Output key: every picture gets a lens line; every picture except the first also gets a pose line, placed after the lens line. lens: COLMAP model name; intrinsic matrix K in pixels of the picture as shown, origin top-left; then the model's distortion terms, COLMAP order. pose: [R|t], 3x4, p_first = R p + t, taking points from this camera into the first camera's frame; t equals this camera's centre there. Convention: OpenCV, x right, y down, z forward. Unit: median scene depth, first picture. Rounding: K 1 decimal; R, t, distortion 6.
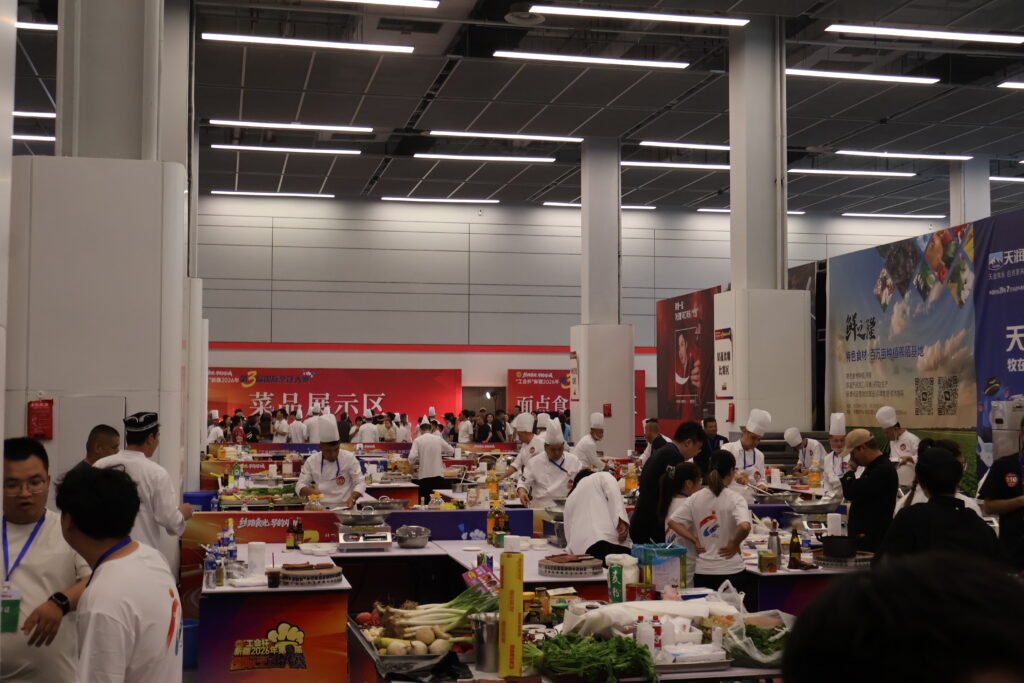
lens RADIAL K [[1379.1, 0, 512.0], [0, 1379.1, 341.5], [0, 0, 1]] dist [0.180691, -0.006908]
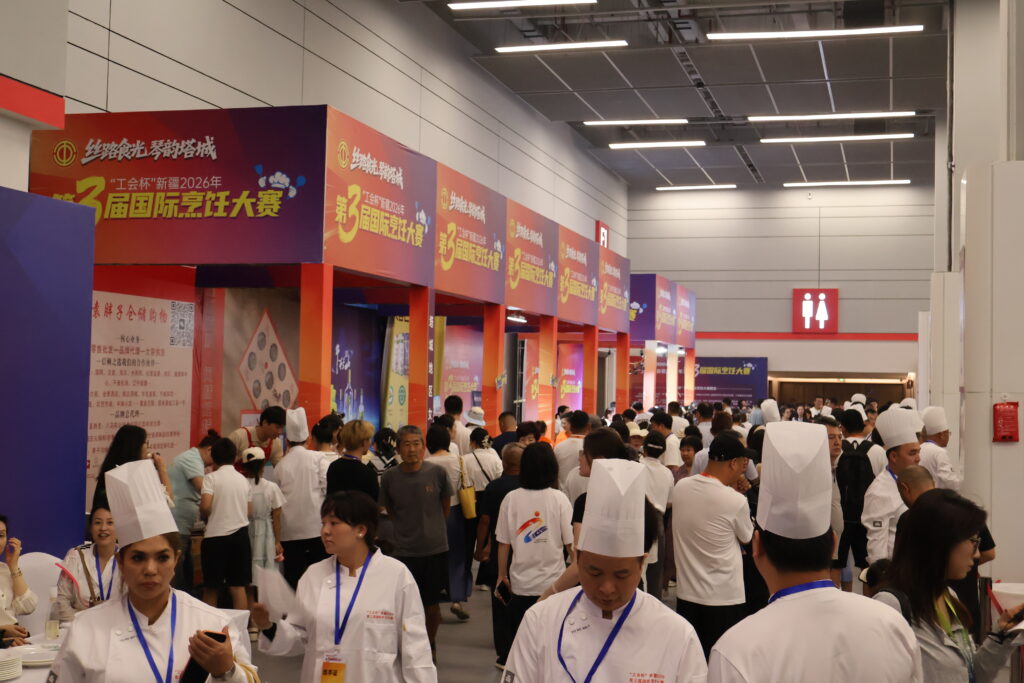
lens RADIAL K [[1338.7, 0, 529.3], [0, 1338.7, 341.7], [0, 0, 1]] dist [0.000497, -0.028521]
pose [[0.889504, -0.002508, -0.456921, 0.219045], [0.007705, 0.999925, 0.009512, -0.001655], [0.456863, -0.011982, 0.889456, 0.072000]]
